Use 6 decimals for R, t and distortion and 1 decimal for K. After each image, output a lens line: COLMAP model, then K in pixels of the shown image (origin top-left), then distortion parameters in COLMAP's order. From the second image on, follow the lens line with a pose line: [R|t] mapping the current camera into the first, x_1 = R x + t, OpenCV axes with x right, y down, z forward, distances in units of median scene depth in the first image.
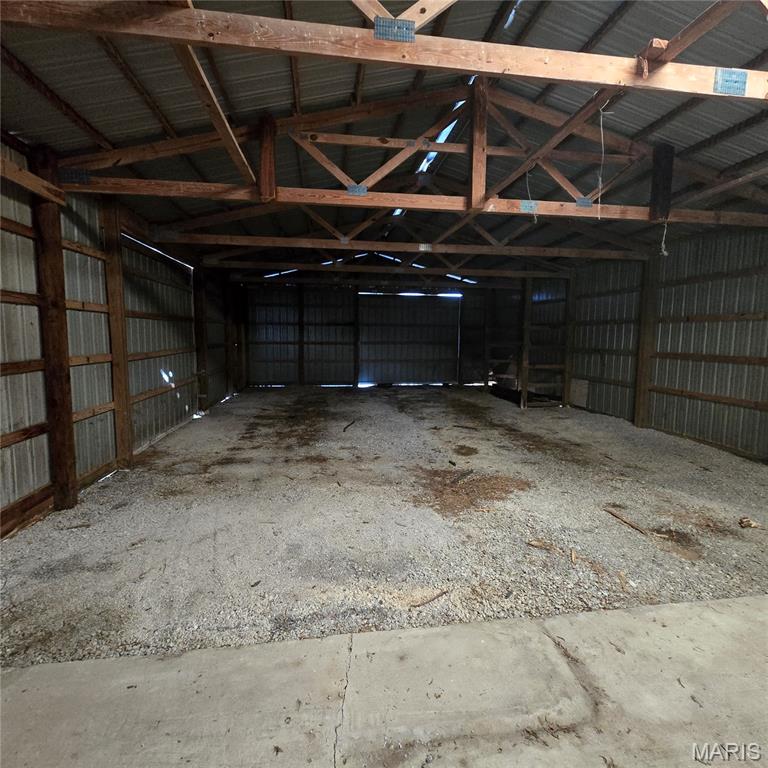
lens RADIAL K [[427.2, 0, 384.0], [0, 427.2, 384.0], [0, 0, 1]] dist [0.000023, -0.000063]
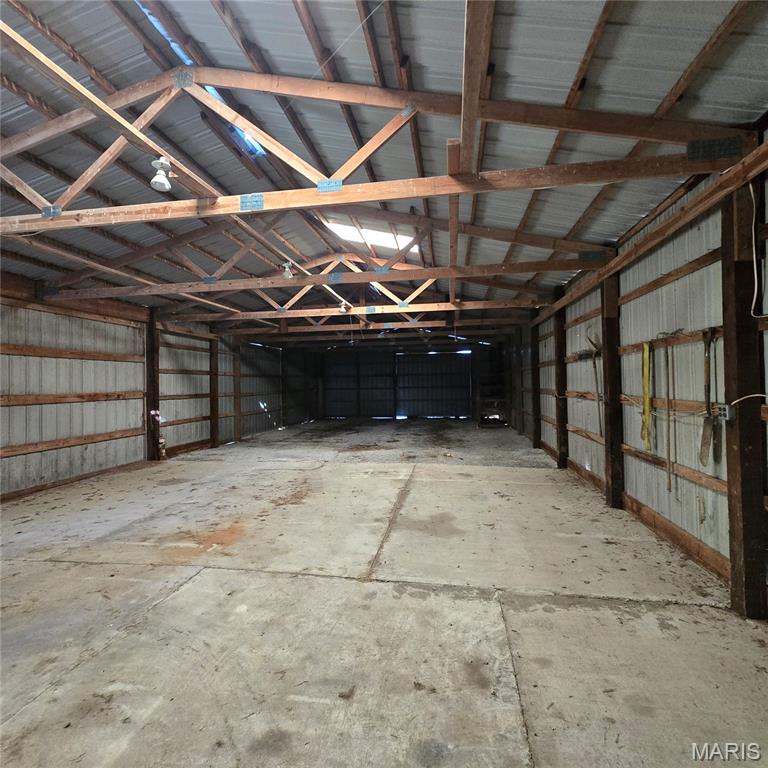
lens RADIAL K [[427.2, 0, 384.0], [0, 427.2, 384.0], [0, 0, 1]] dist [0.000023, -0.000063]
pose [[0.958193, -0.028069, -0.284743, 0.695993], [-0.004892, 0.993424, -0.114391, 0.125038], [0.286082, 0.111001, 0.951754, -0.857930]]
